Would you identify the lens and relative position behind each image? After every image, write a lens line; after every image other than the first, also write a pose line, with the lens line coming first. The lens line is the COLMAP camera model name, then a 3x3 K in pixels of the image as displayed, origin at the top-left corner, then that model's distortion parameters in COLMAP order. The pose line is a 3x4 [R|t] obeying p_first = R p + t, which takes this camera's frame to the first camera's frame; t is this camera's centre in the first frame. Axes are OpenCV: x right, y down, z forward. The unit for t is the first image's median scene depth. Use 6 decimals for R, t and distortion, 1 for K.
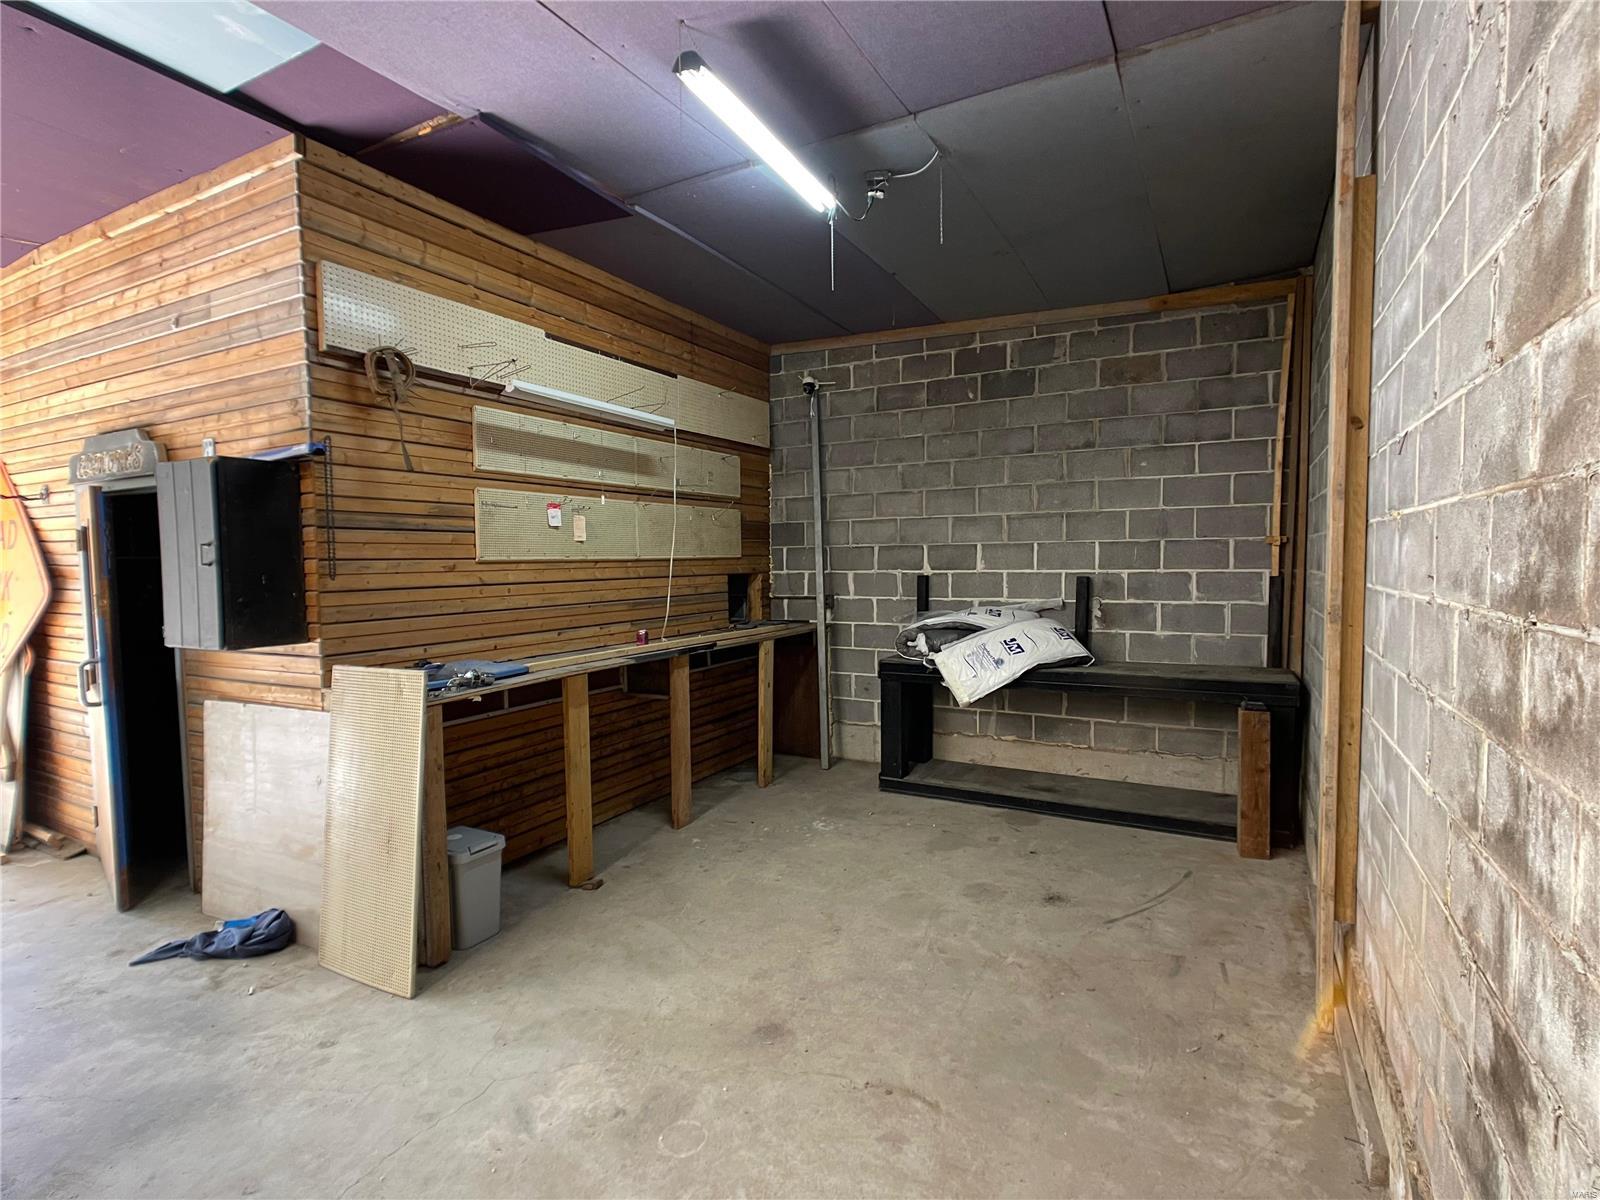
lens RADIAL K [[781.6, 0, 809.2], [0, 781.6, 599.9], [0, 0, 1]] dist [-0.021269, 0.011934]
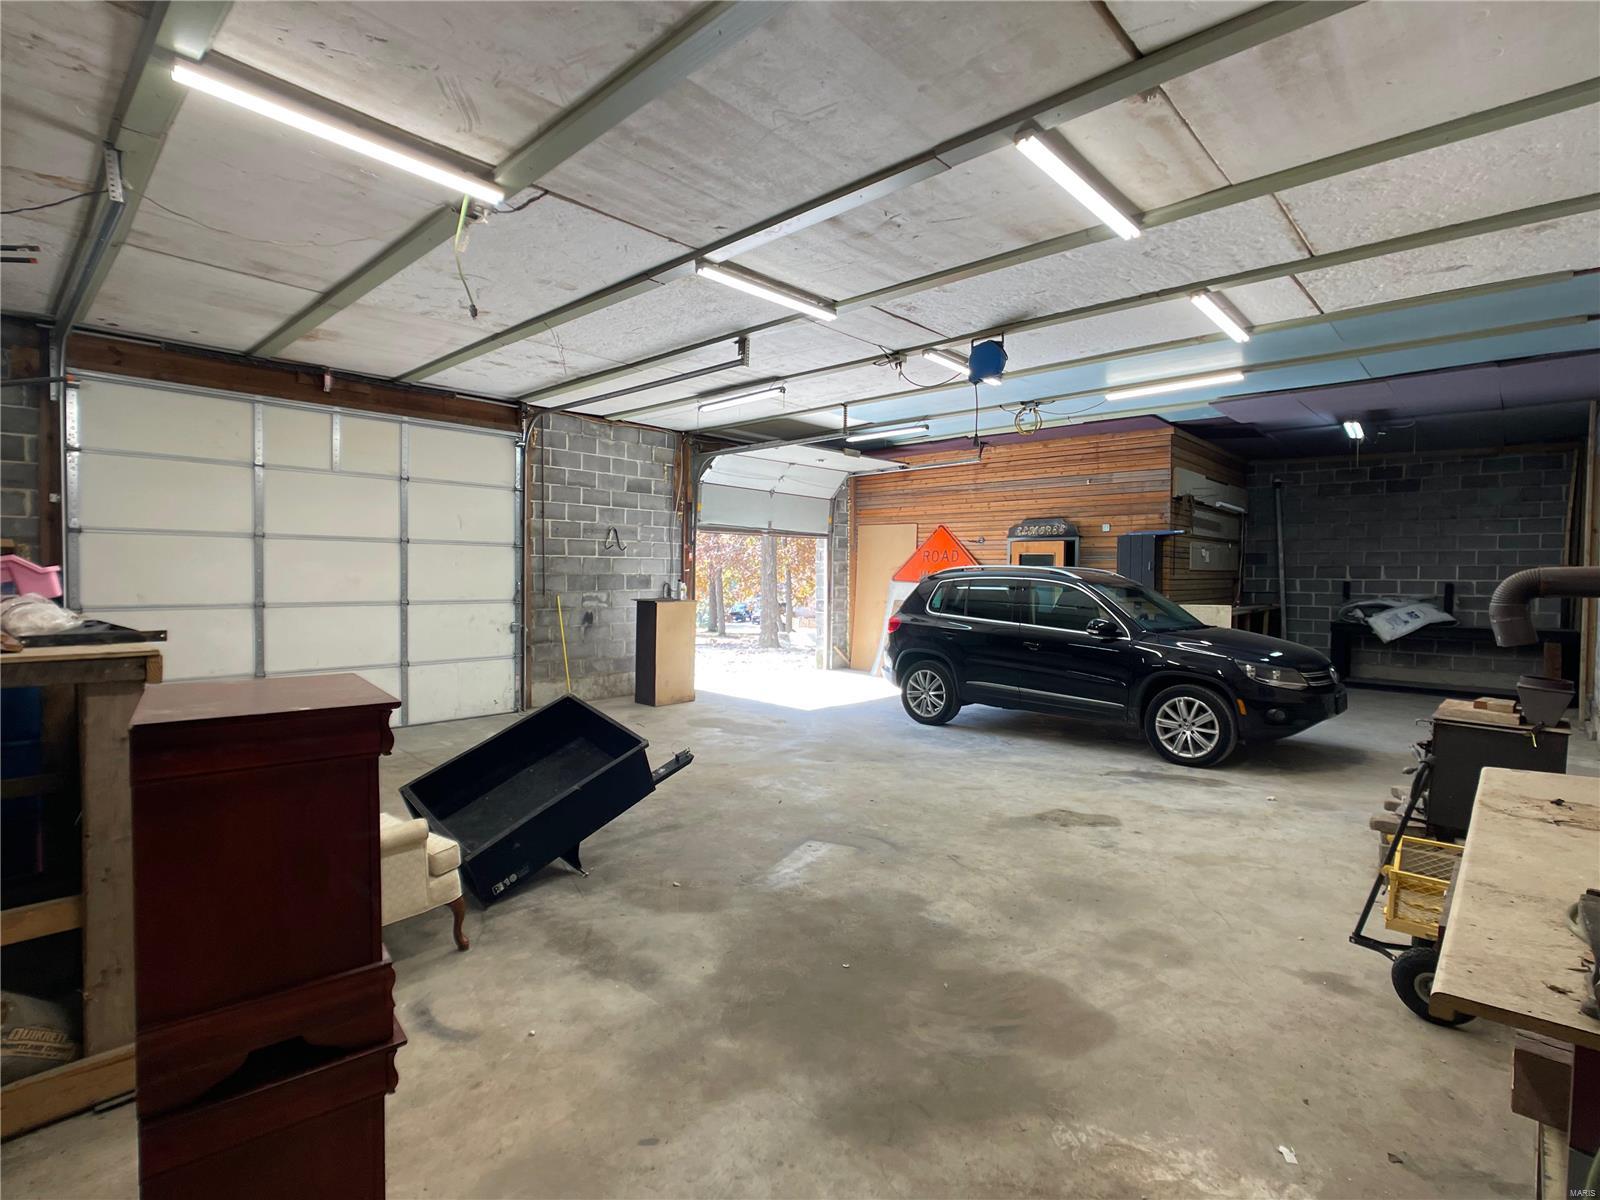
lens RADIAL K [[777.9, 0, 804.4], [0, 777.9, 593.7], [0, 0, 1]] dist [0.000289, 0.001286]
pose [[0.970701, 0.024481, -0.239039, -0.817854], [-0.030440, 0.999310, -0.021269, 0.095078], [0.238353, 0.027922, 0.970777, -1.405330]]
